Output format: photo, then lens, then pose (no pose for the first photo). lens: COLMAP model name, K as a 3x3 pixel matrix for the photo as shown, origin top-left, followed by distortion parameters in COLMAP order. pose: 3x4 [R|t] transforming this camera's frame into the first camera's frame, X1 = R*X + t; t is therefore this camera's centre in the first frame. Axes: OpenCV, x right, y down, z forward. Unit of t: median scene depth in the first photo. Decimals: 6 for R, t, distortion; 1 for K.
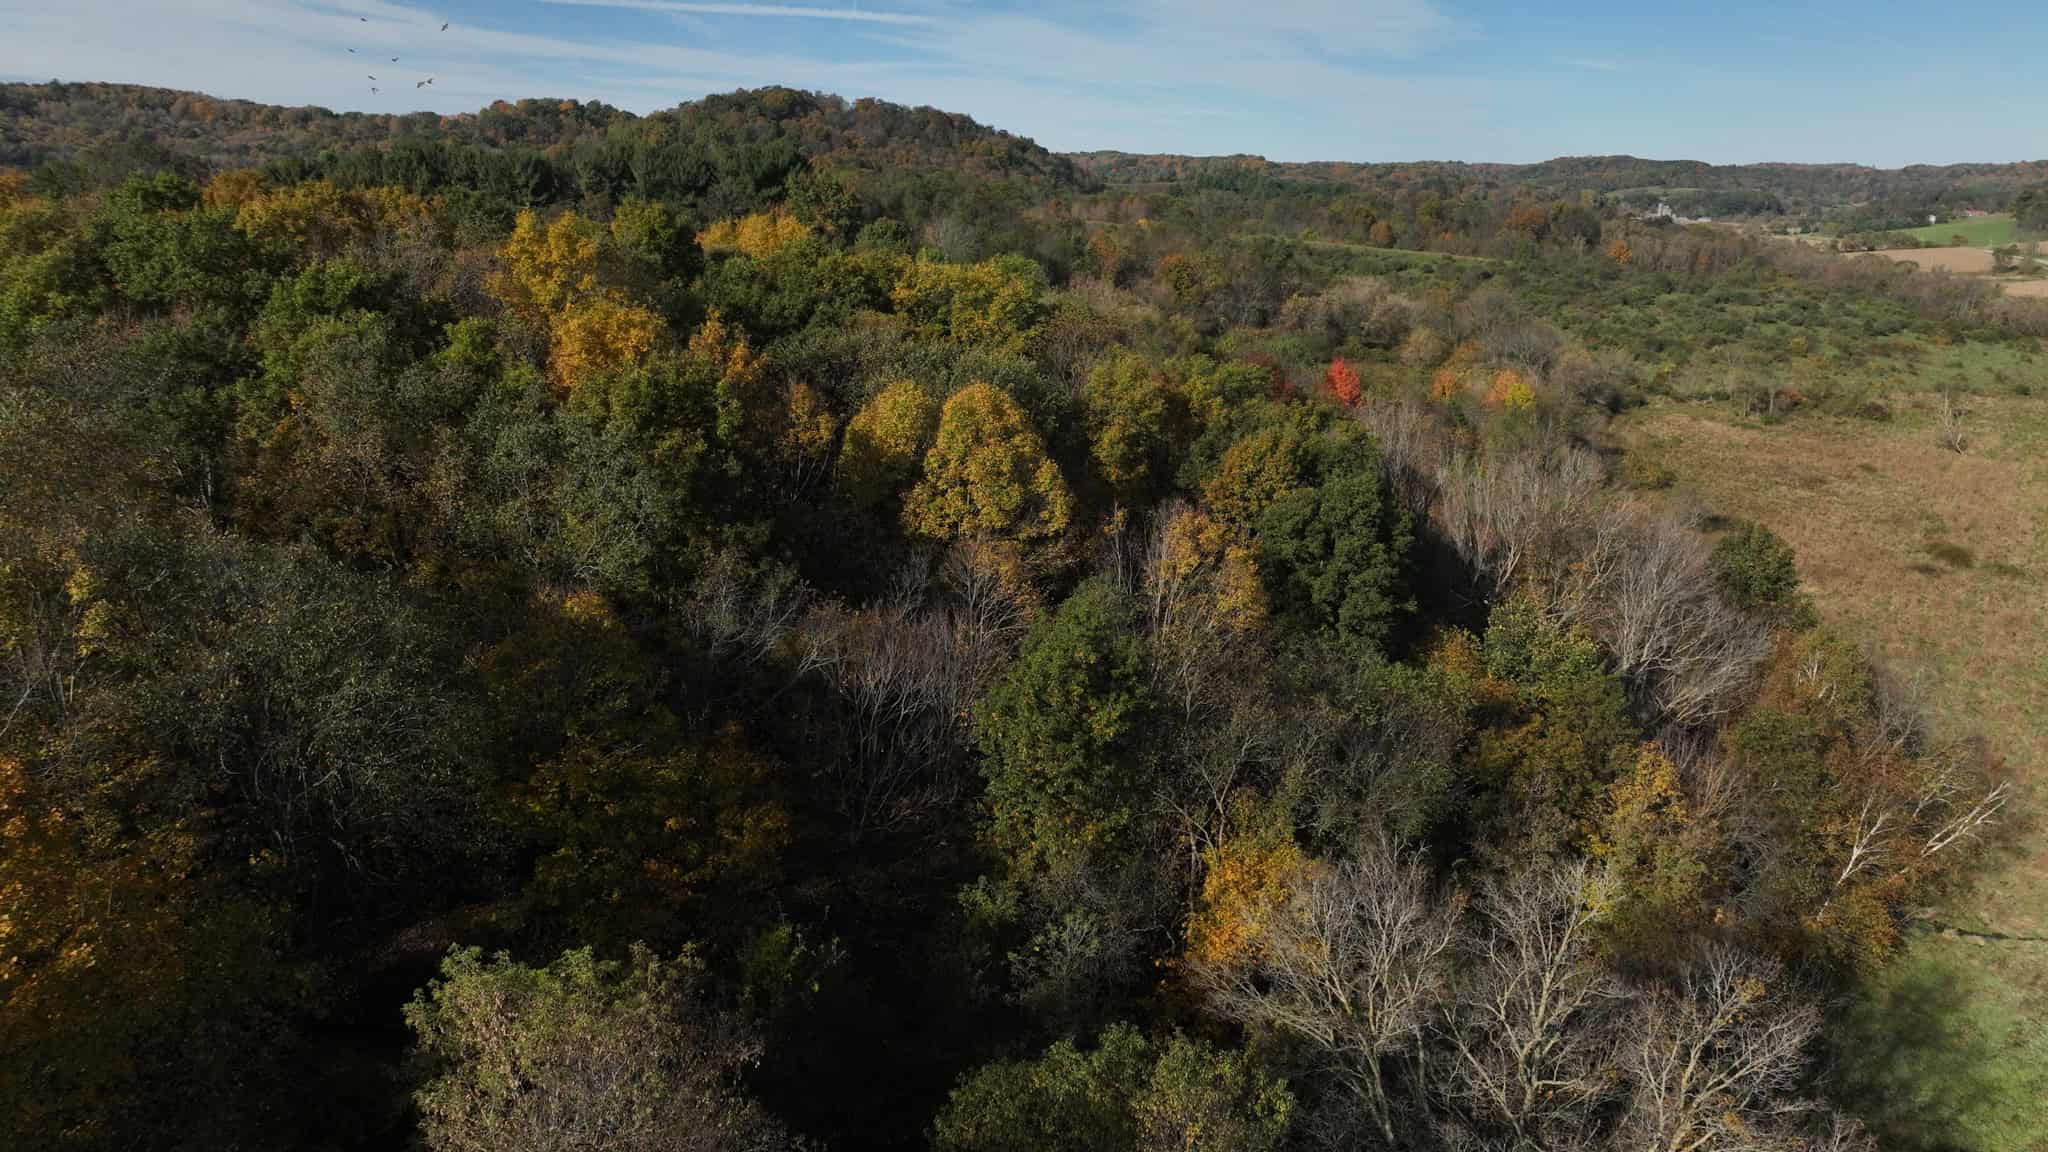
lens RADIAL K [[1442.5, 0, 1025.3], [0, 1442.5, 582.4], [0, 0, 1]] dist [-0.002884, 0.023443]
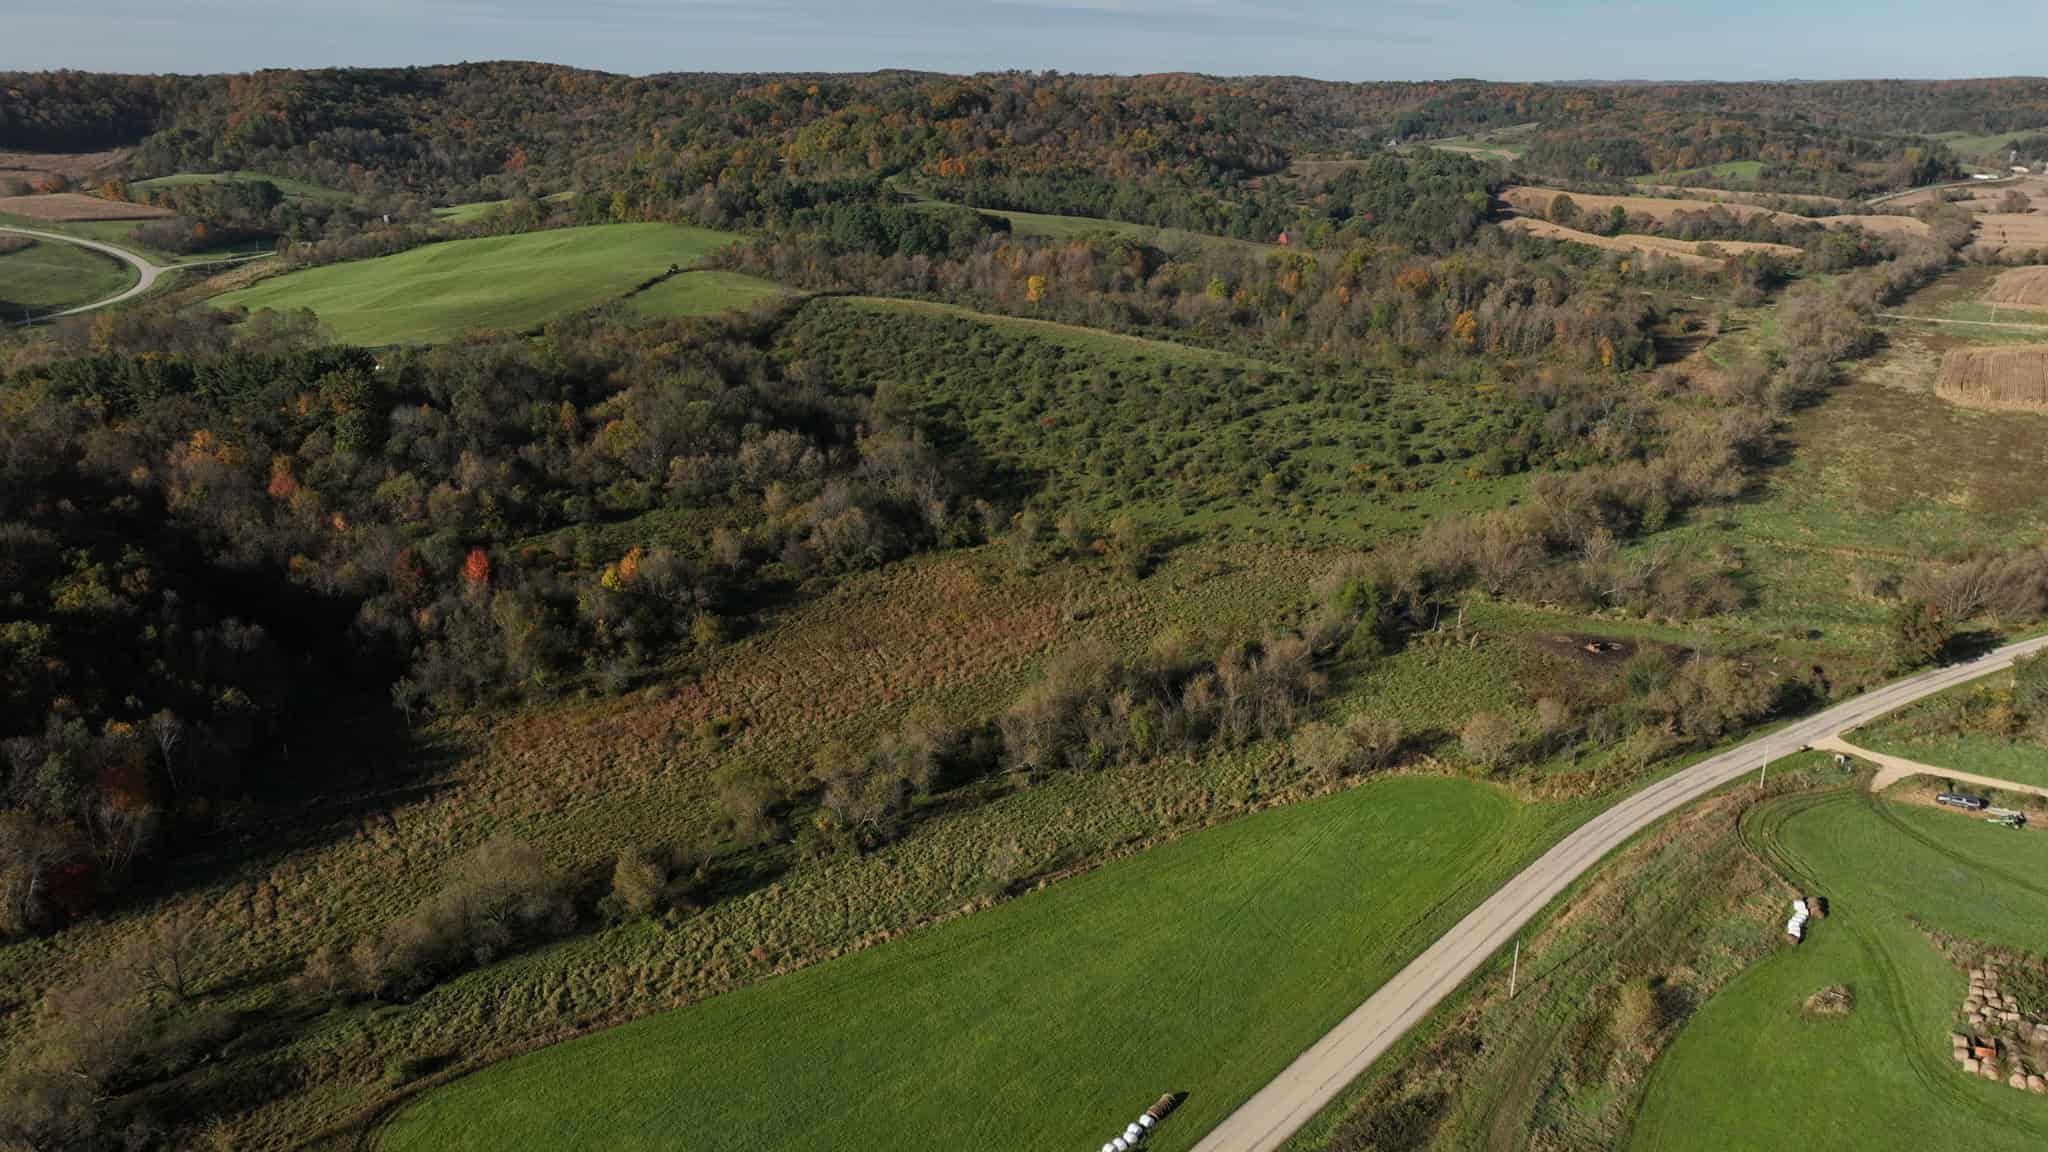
lens RADIAL K [[1442.5, 0, 1025.9], [0, 1442.5, 580.0], [0, 0, 1]] dist [-0.002884, 0.023443]
pose [[0.953048, 0.092141, -0.288459, 0.234612], [-0.072632, 0.994332, 0.077643, -0.054191], [0.293978, -0.053046, 0.954339, -0.062335]]
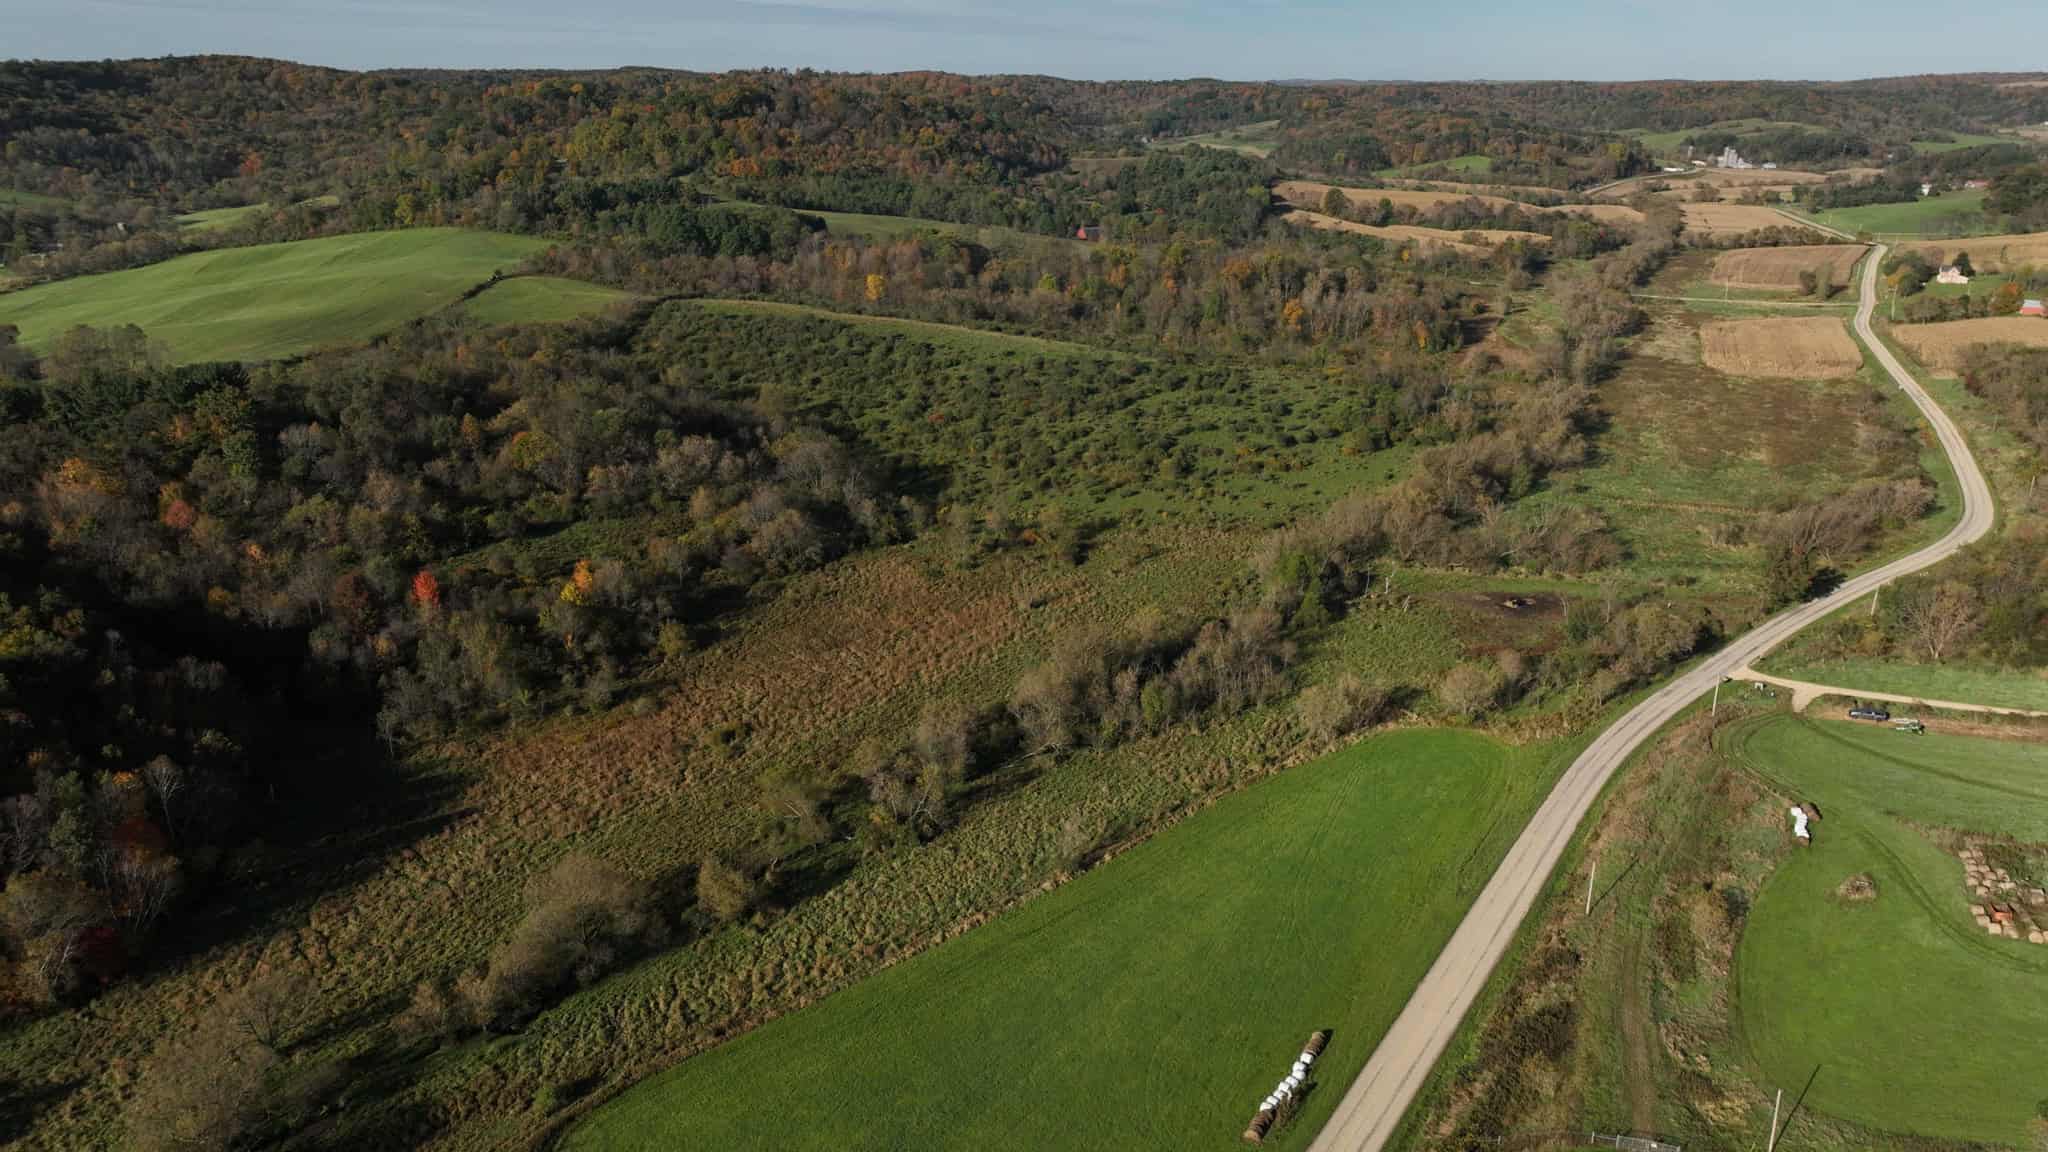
lens RADIAL K [[1442.5, 0, 1026.0], [0, 1442.5, 579.9], [0, 0, 1]] dist [-0.002884, 0.023443]
pose [[0.991818, 0.037005, -0.122181, 0.192877], [-0.028570, 0.997132, 0.070083, -0.050623], [0.124424, -0.066019, 0.990030, -0.078243]]
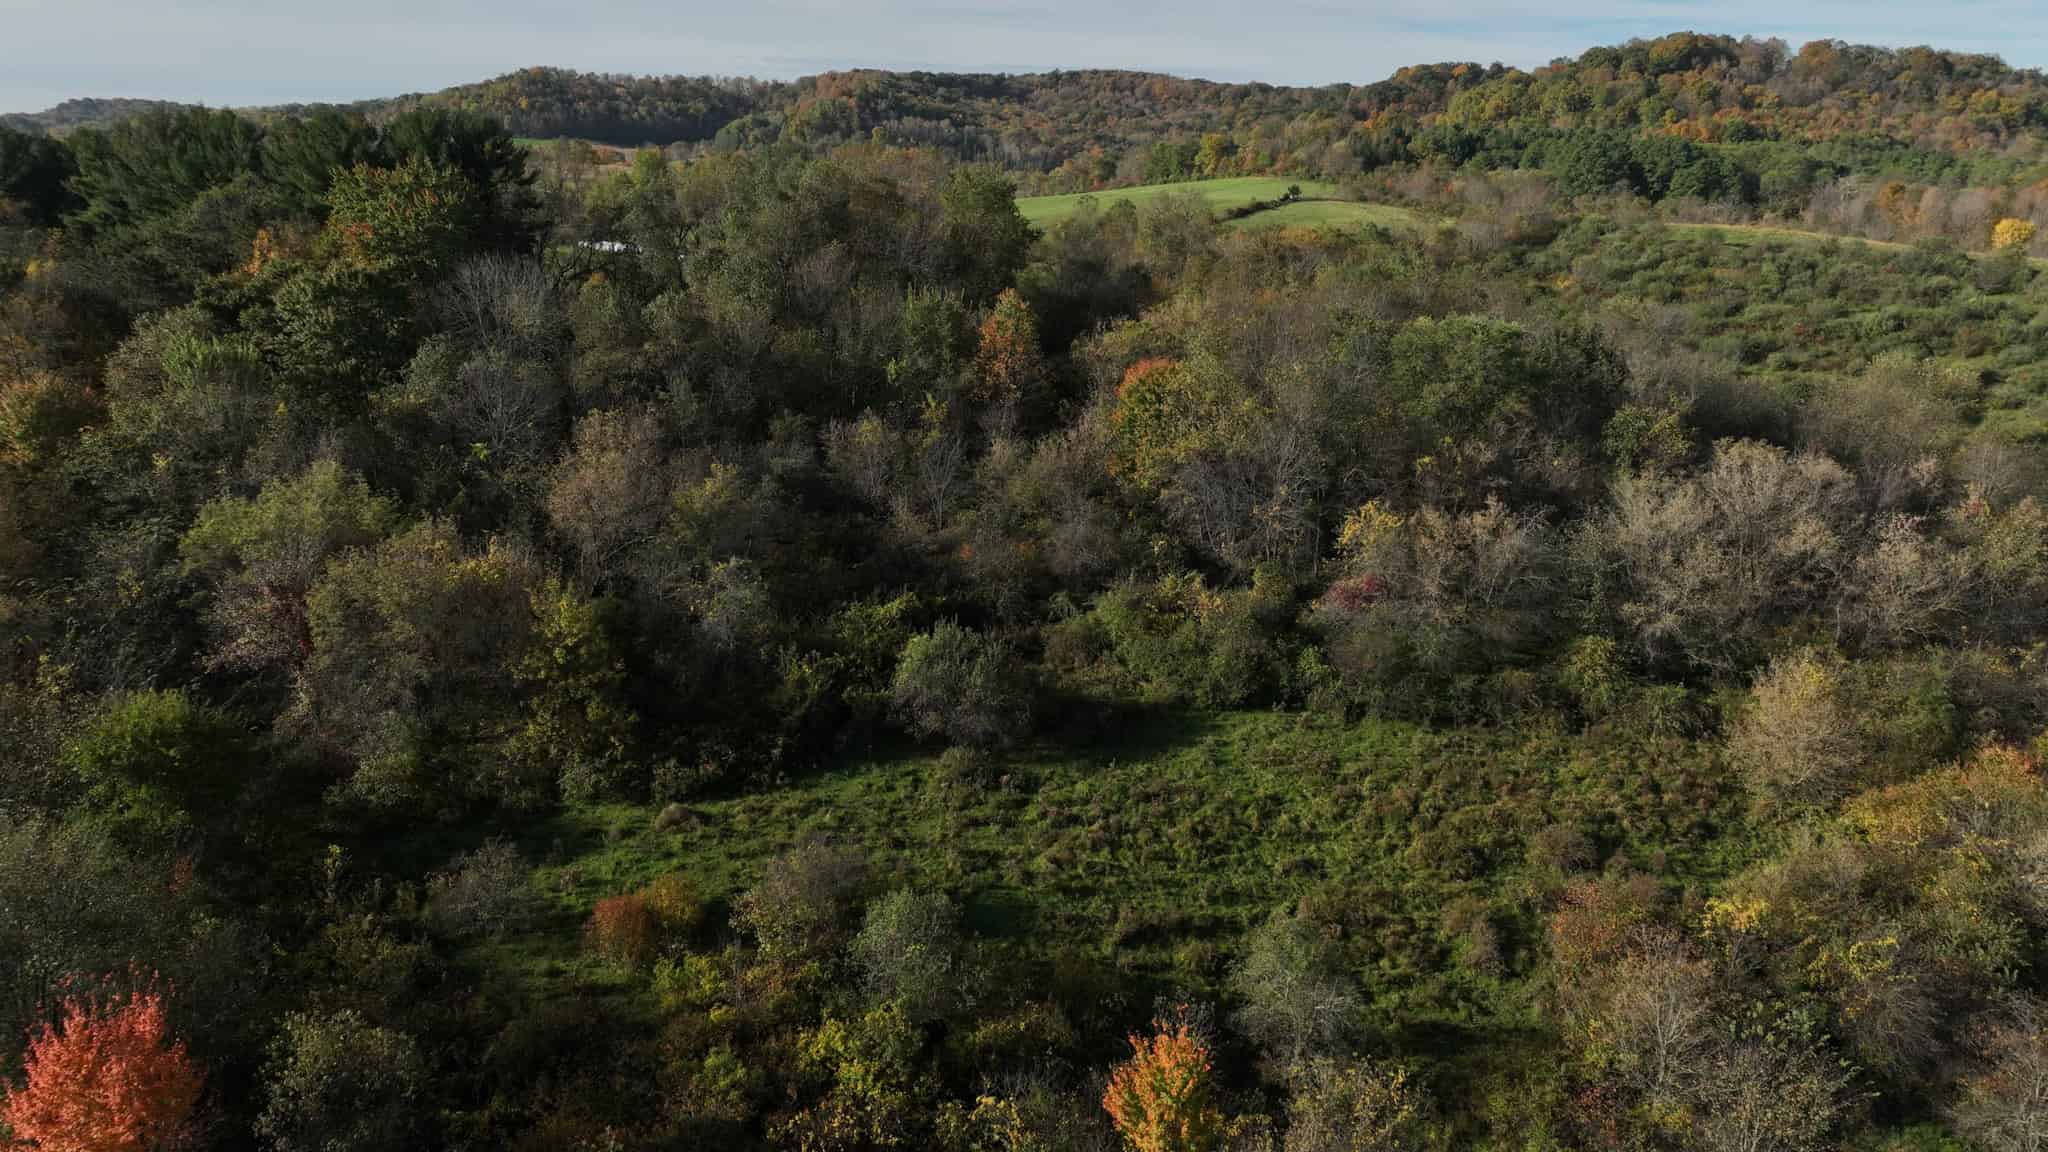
lens RADIAL K [[1442.5, 0, 1025.2], [0, 1442.5, 573.7], [0, 0, 1]] dist [-0.002884, 0.023443]
pose [[0.770657, 0.171016, -0.613874, 0.085991], [-0.162835, 0.984184, 0.069755, -0.049028], [0.616094, 0.046203, 0.786316, 0.170461]]
